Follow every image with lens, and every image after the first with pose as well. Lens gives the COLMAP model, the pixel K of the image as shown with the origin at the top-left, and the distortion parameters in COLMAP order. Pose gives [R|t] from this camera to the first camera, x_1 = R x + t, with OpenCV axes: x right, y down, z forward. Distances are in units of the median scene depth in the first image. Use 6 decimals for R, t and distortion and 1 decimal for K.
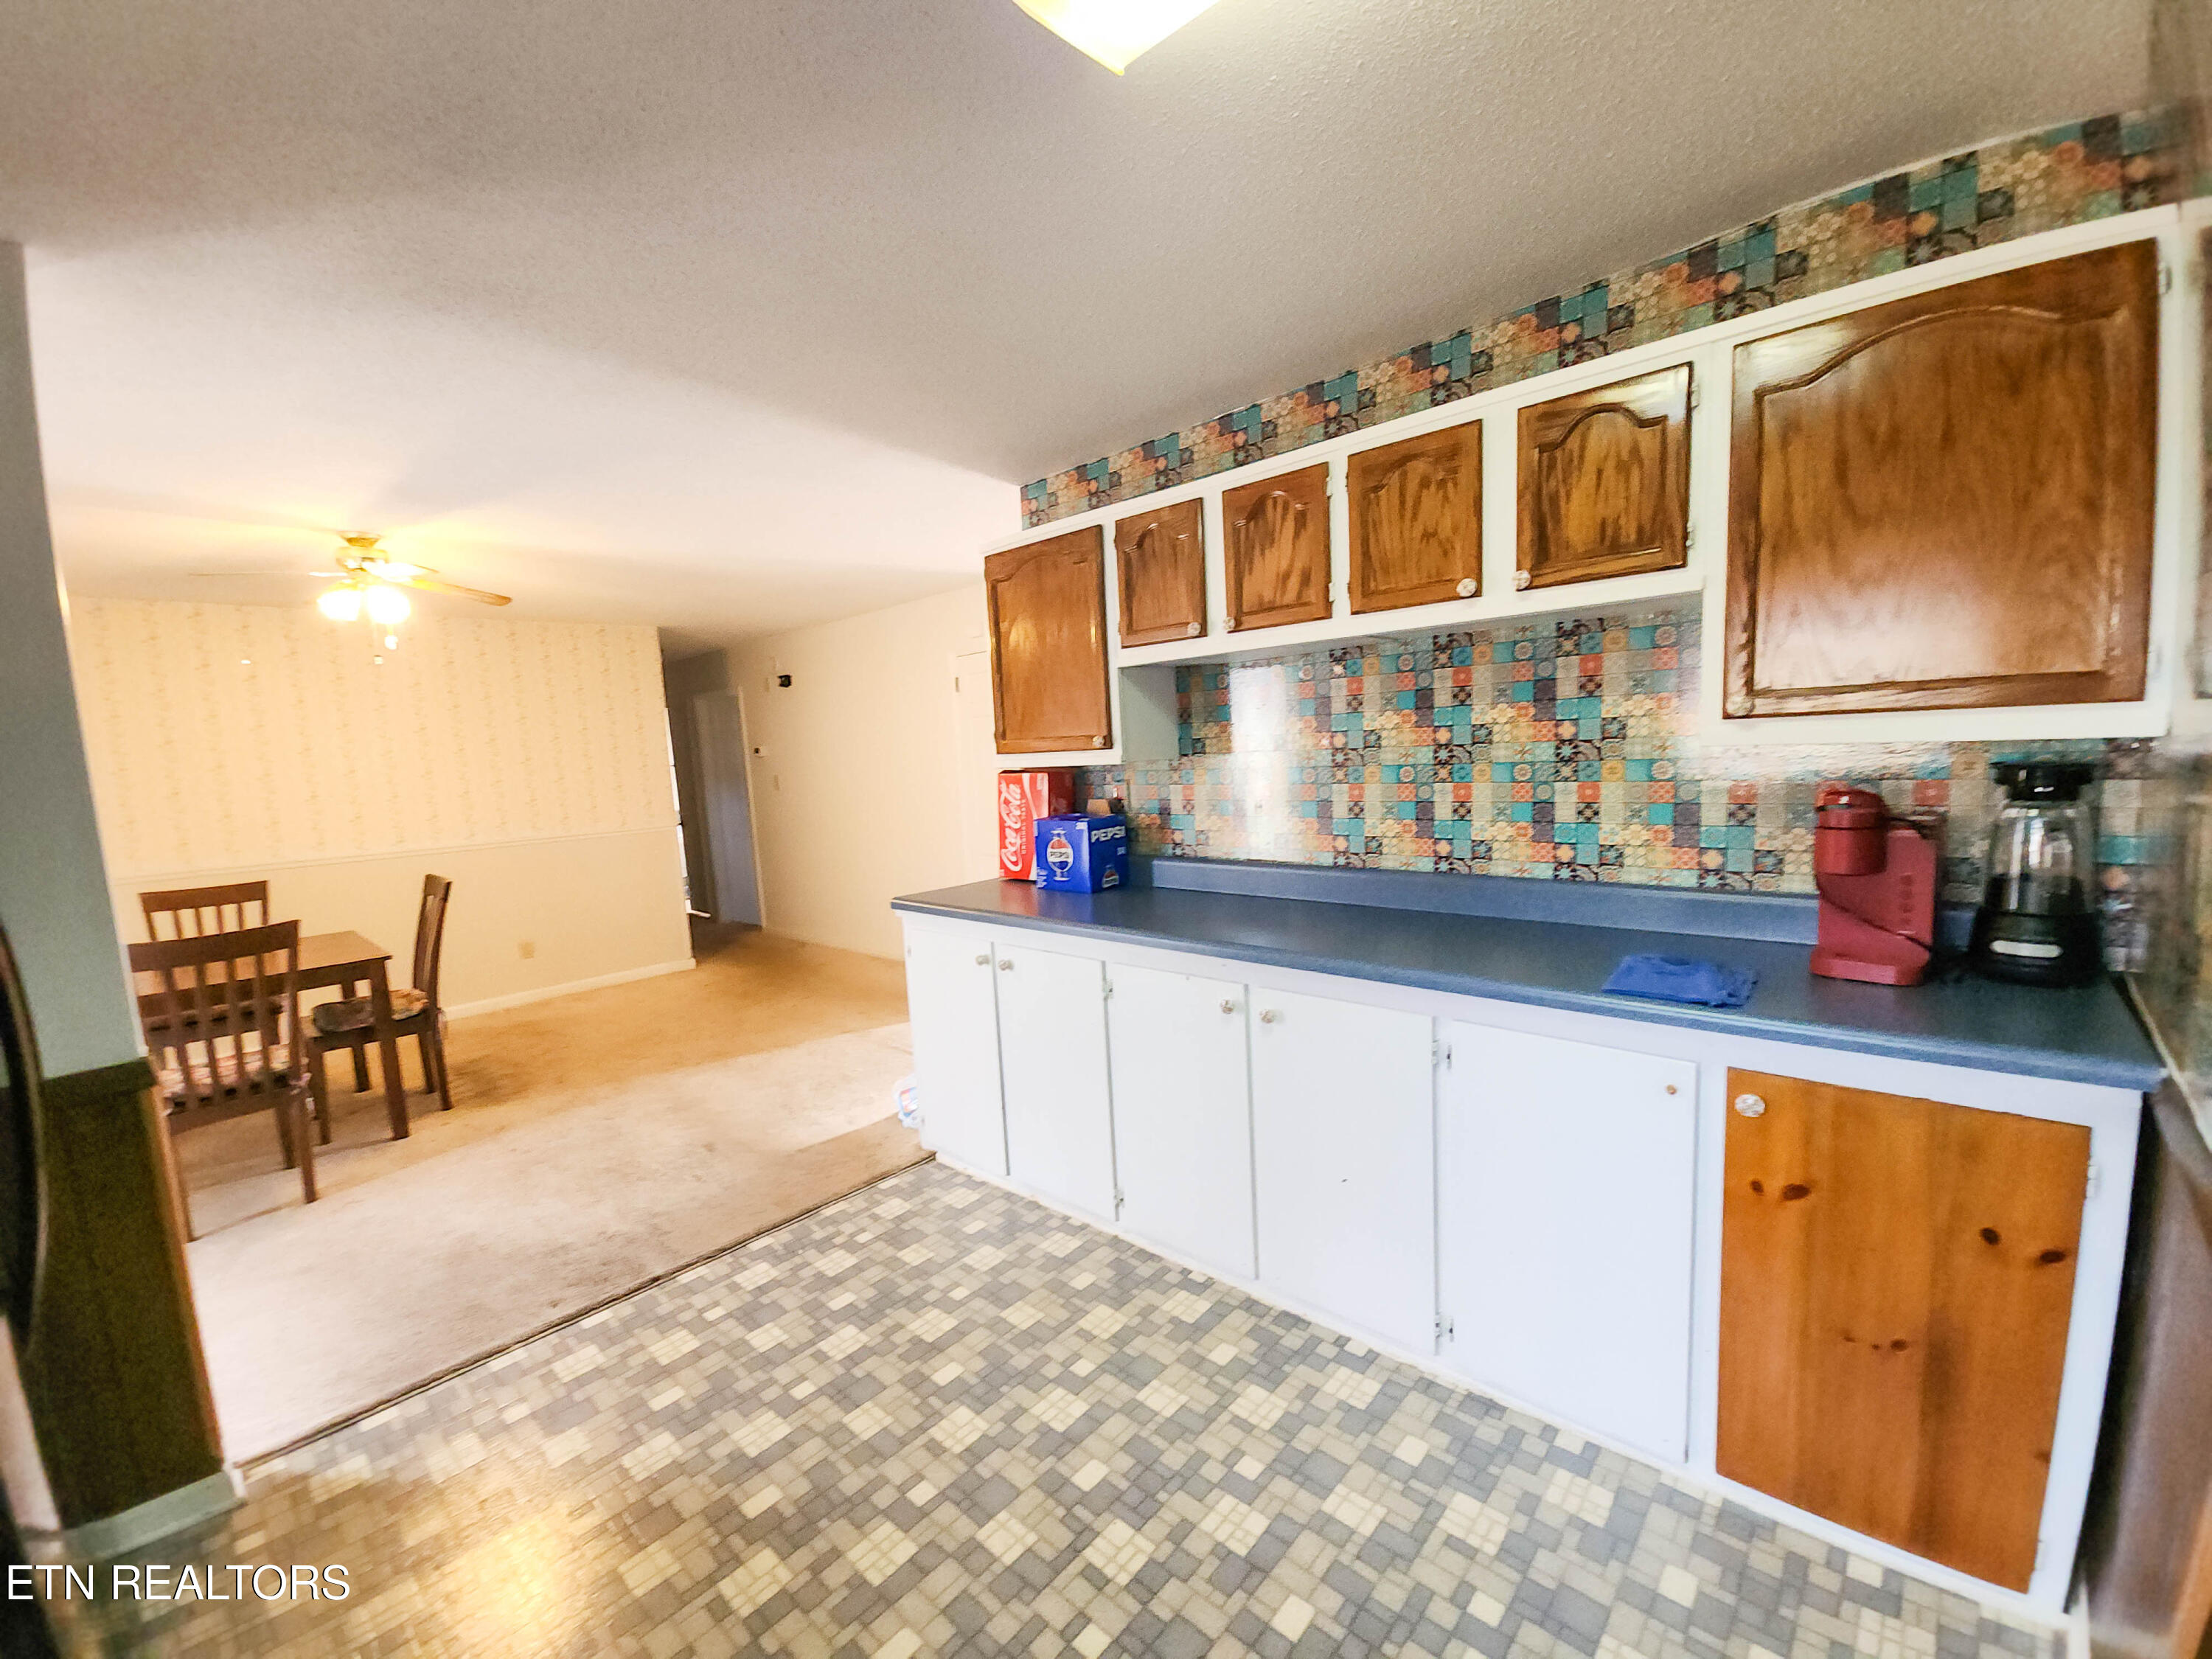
lens RADIAL K [[887.4, 0, 1105.1], [0, 887.4, 850.1], [0, 0, 1]] dist [-0.015310, -0.000706]
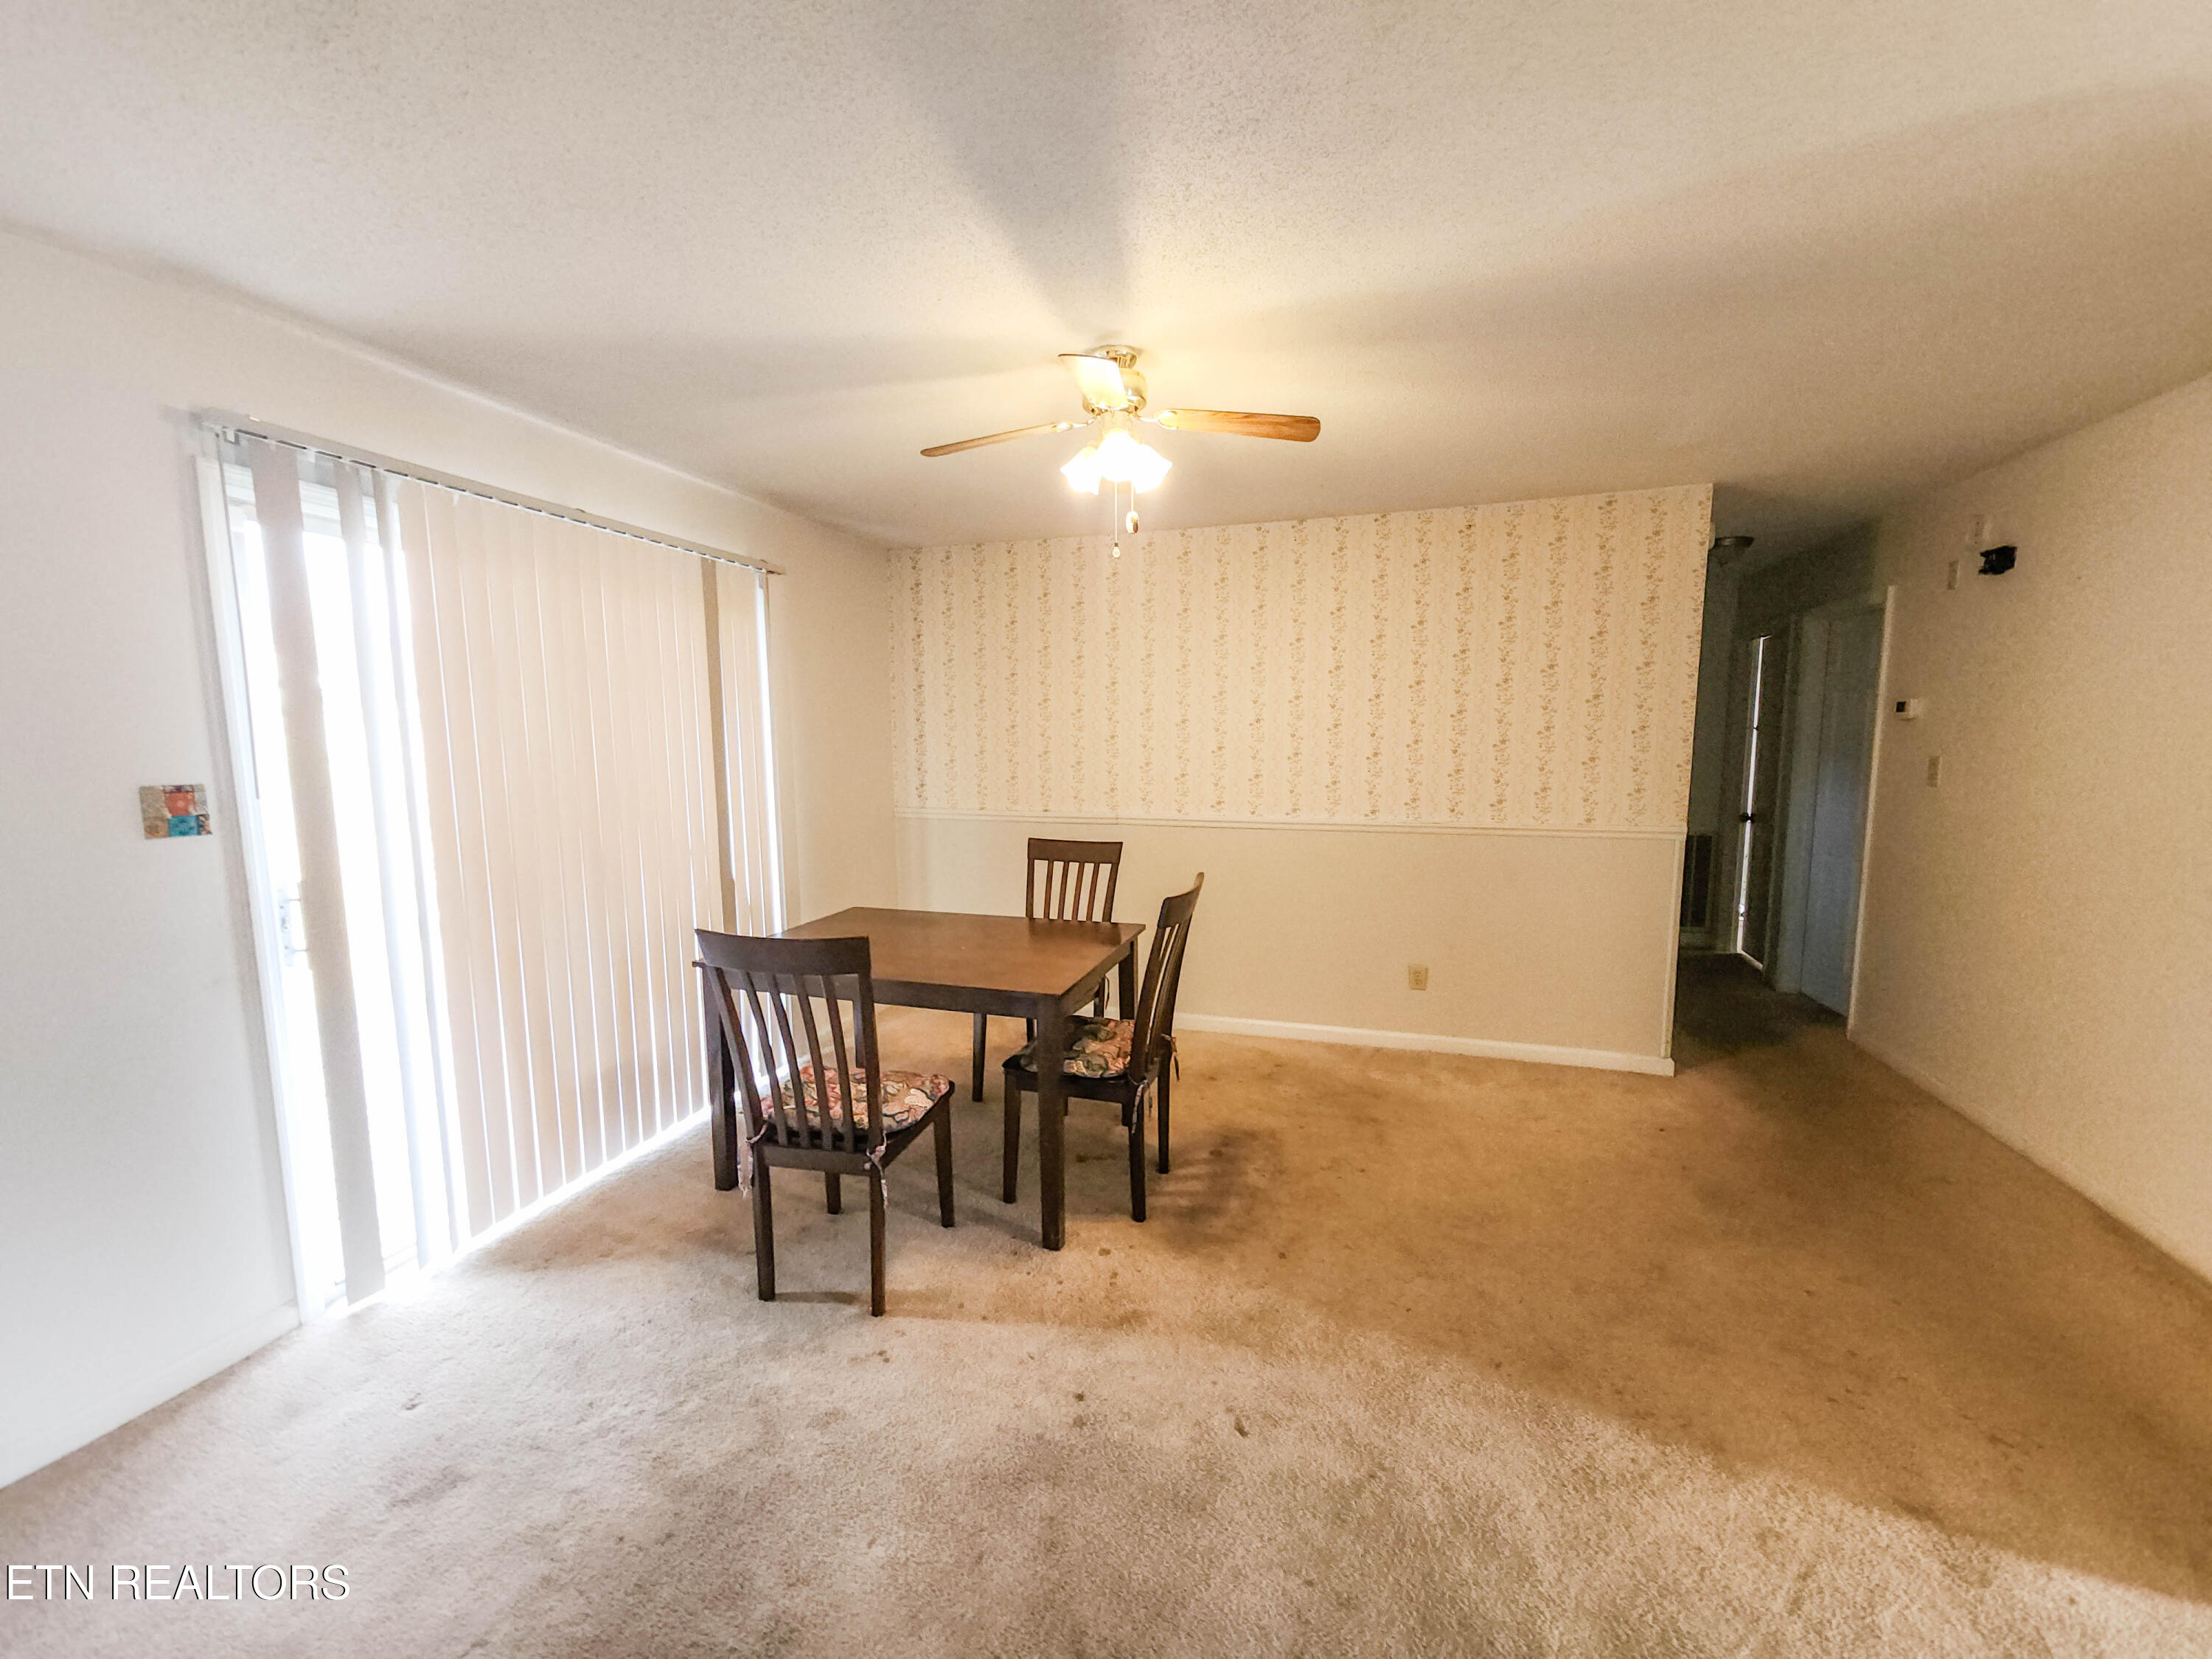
lens RADIAL K [[887.4, 0, 1085.7], [0, 887.4, 843.4], [0, 0, 1]] dist [-0.015310, -0.000706]
pose [[0.387690, 0.156922, -0.908335, -0.156458], [-0.116868, 0.985819, 0.120427, -0.061627], [0.914351, 0.059467, 0.400531, 0.568156]]
